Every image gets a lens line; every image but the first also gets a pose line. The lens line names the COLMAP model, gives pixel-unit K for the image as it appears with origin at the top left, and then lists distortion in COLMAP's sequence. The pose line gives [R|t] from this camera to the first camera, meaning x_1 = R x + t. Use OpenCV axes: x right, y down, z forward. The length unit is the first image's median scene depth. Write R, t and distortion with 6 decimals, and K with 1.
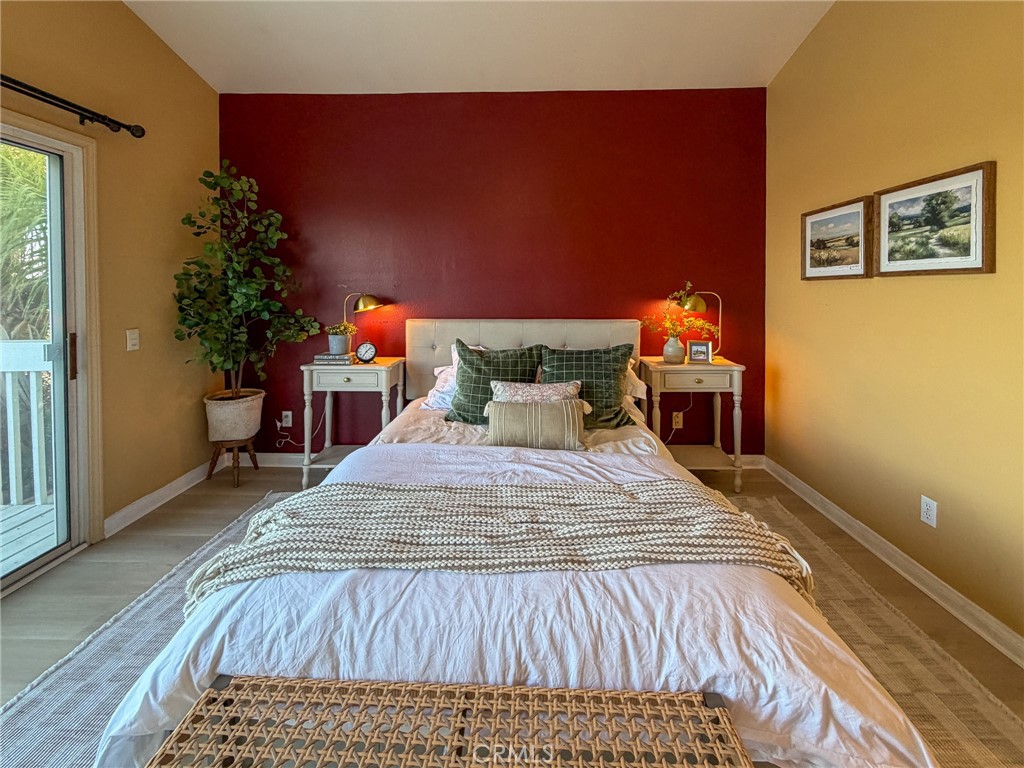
lens RADIAL K [[440.8, 0, 516.5], [0, 440.8, 296.9], [0, 0, 1]] dist [0.000783, 0.000326]
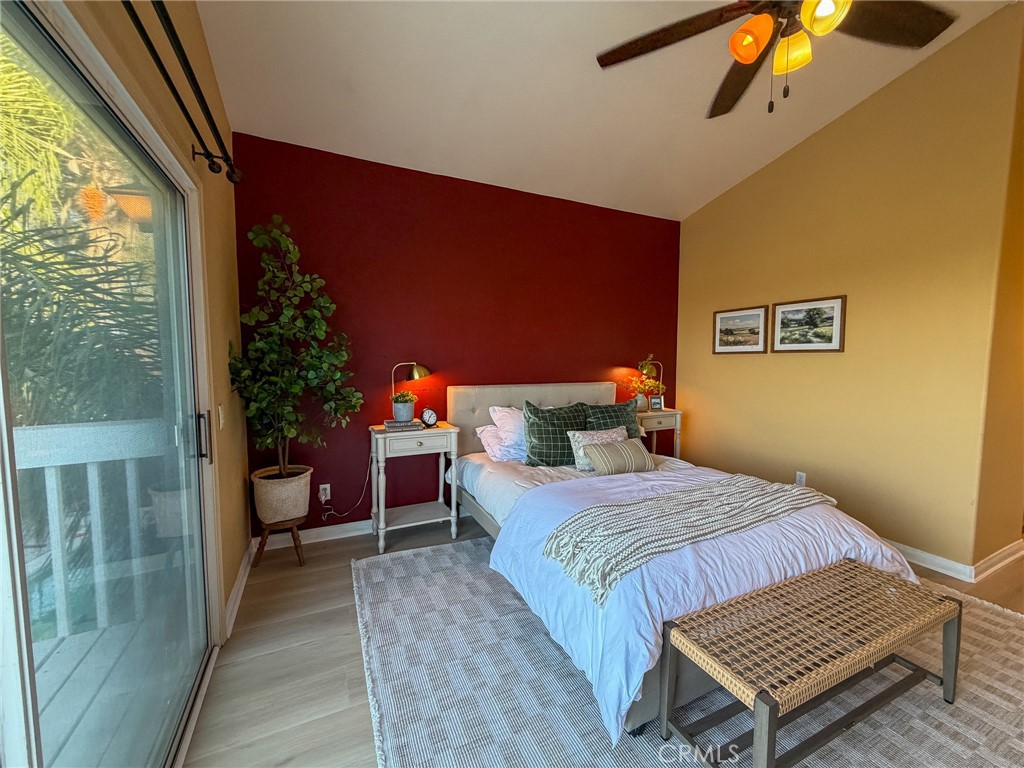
lens RADIAL K [[410.7, 0, 512.0], [0, 410.7, 384.0], [0, 0, 1]] dist [0.000784, 0.000156]
pose [[0.891482, -0.025358, 0.452347, -0.768157], [0.005336, 0.998951, 0.045484, -0.001839], [-0.453025, -0.038135, 0.890682, 0.017464]]
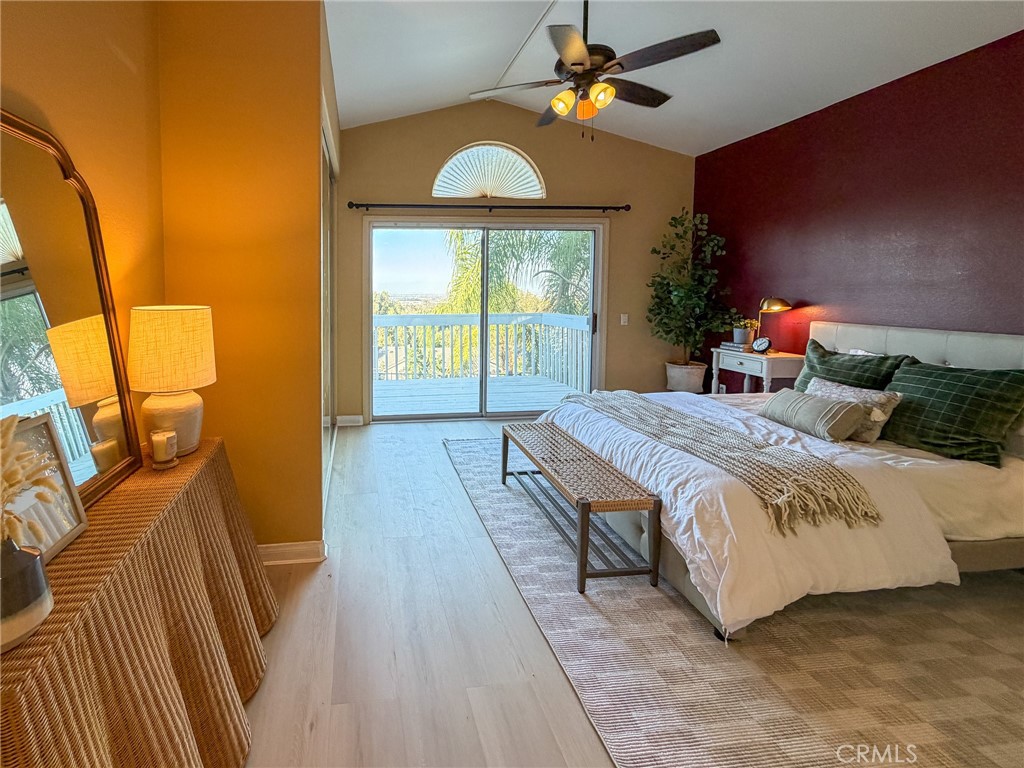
lens RADIAL K [[456.9, 0, 400.7], [0, 456.9, 324.5], [0, 0, 1]] dist [0.000203, -0.000240]
pose [[0.117440, 0.075883, -0.990177, 0.992696], [-0.018096, 0.997074, 0.074265, -0.008618], [0.992915, 0.009196, 0.118470, -0.180732]]
